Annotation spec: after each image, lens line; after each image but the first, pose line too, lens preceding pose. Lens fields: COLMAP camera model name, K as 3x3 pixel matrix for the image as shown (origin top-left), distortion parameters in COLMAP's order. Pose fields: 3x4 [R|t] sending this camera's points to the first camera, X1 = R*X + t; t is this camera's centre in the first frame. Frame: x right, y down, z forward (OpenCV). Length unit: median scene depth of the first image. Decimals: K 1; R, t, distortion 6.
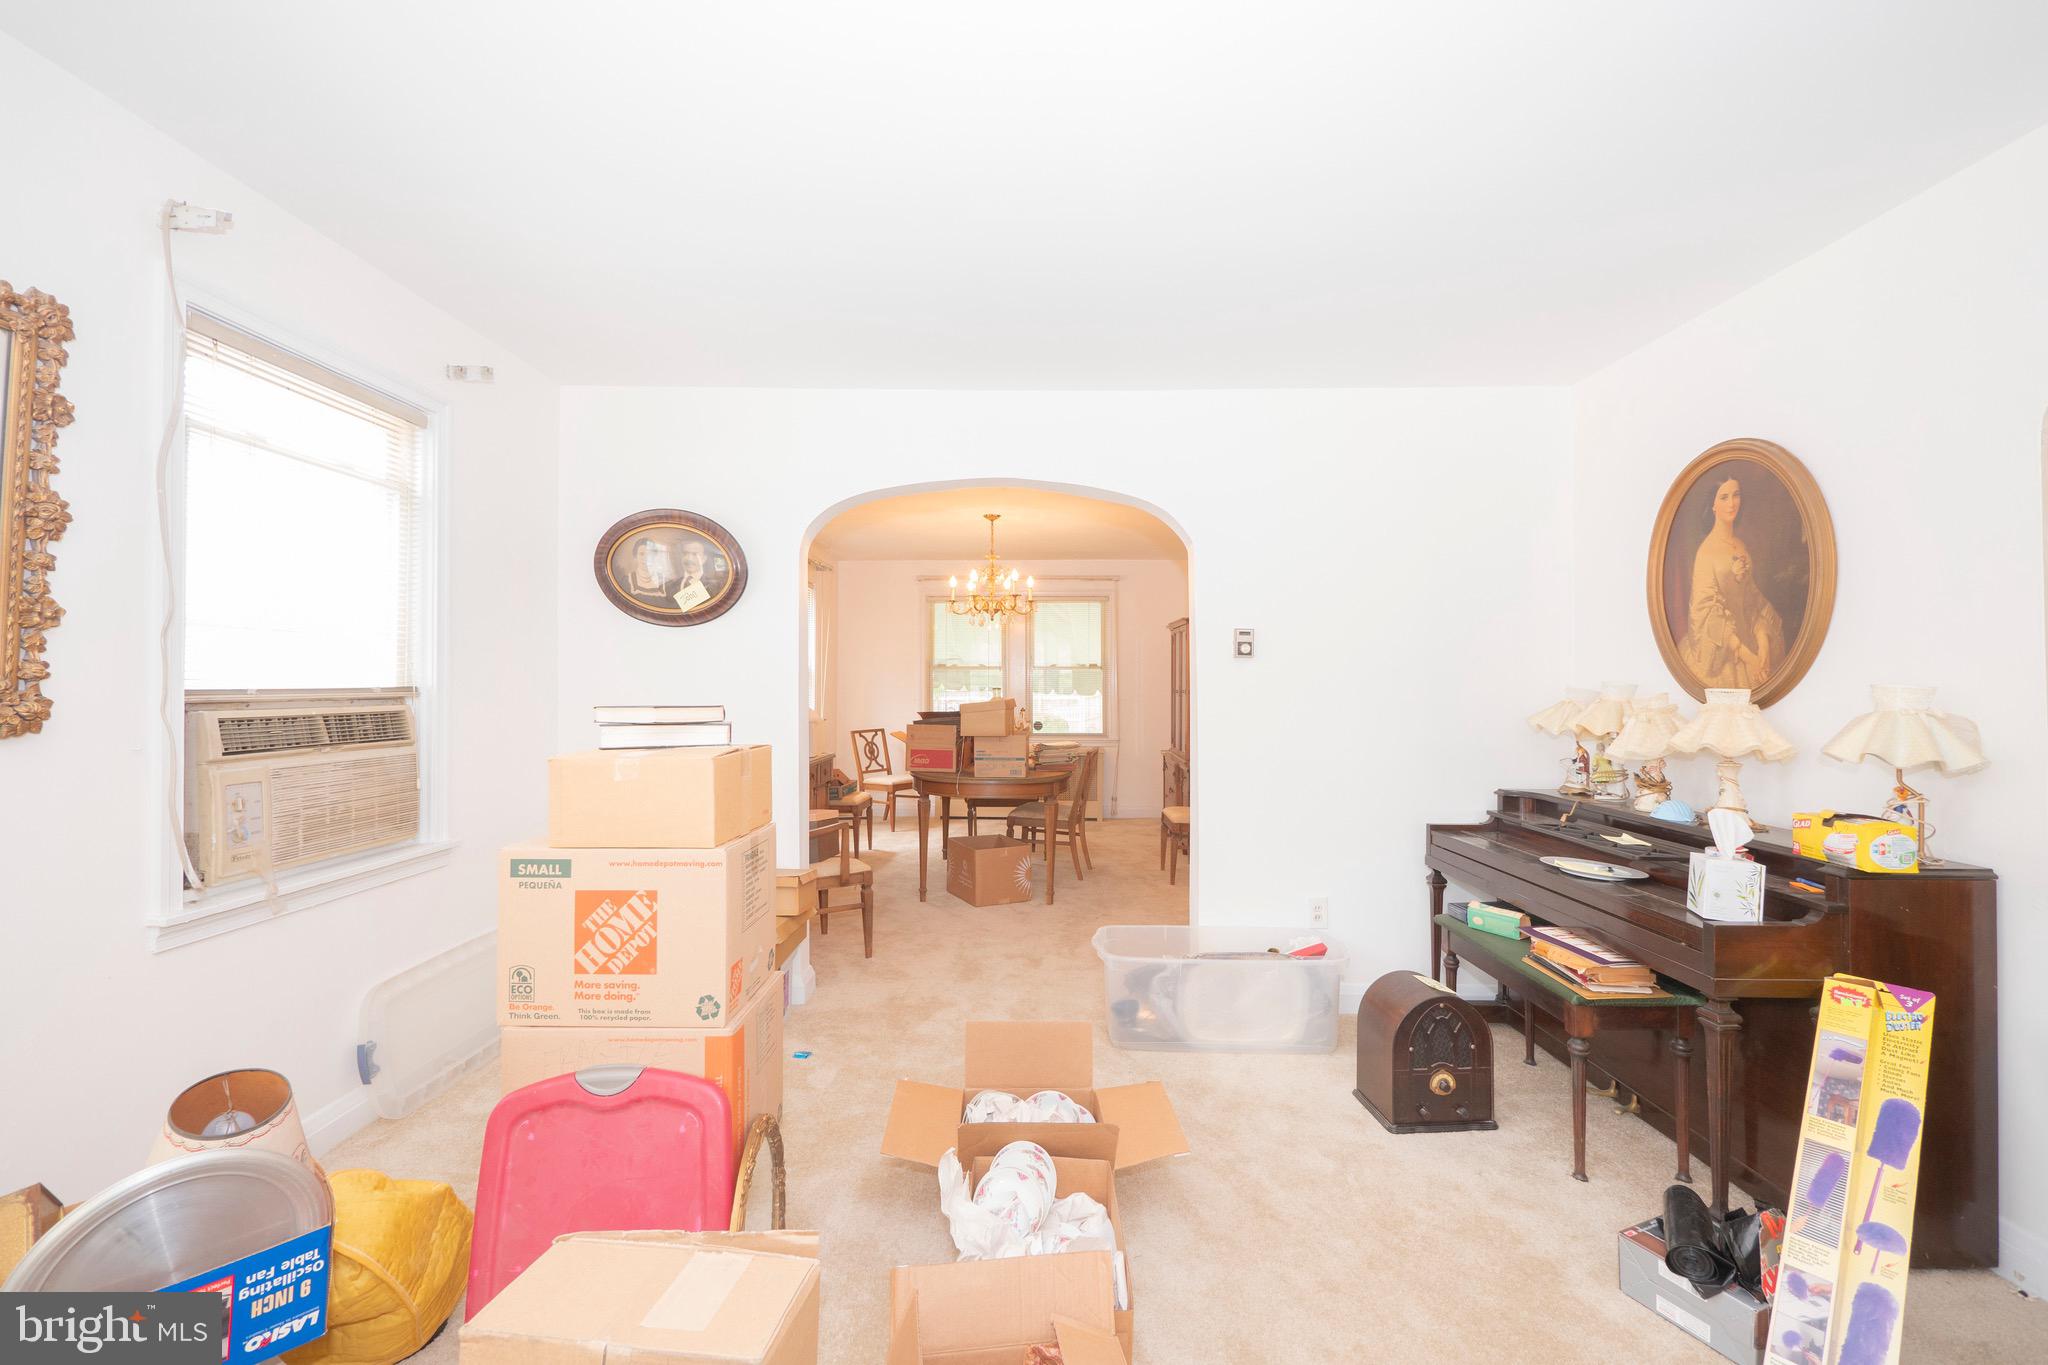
lens RADIAL K [[865.7, 0, 1013.2], [0, 865.7, 668.5], [0, 0, 1]] dist [-0.003898, 0.000324]
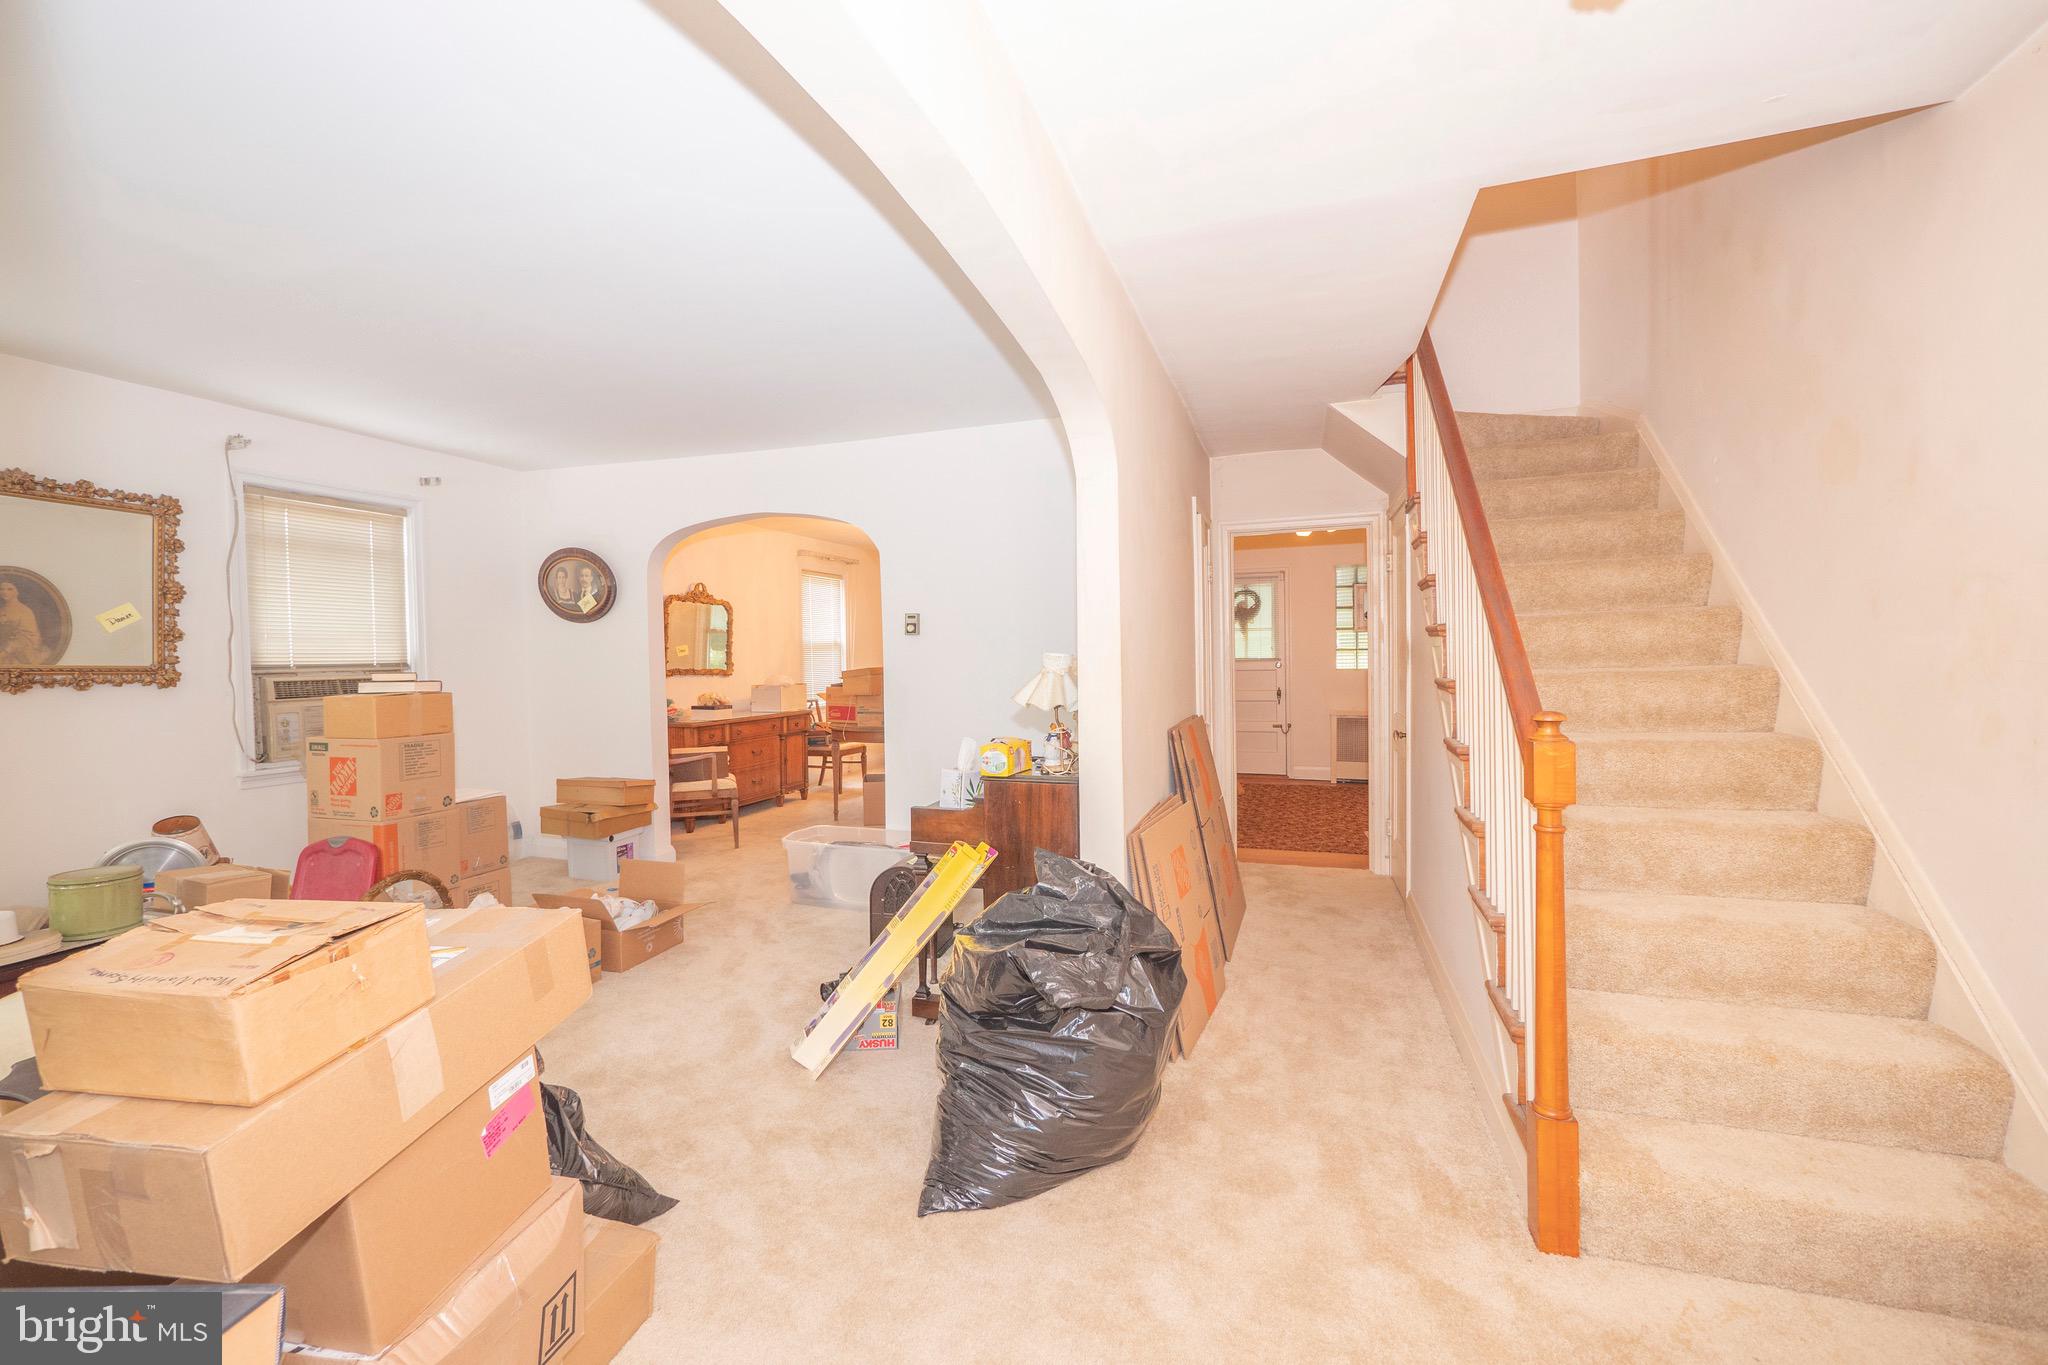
lens RADIAL K [[865.7, 0, 1008.9], [0, 865.7, 671.2], [0, 0, 1]] dist [-0.003898, 0.000324]
pose [[0.951175, -0.008760, -0.308529, 1.129379], [0.021228, 0.999087, 0.037079, -0.003464], [0.307922, -0.041818, 0.950492, -0.338827]]
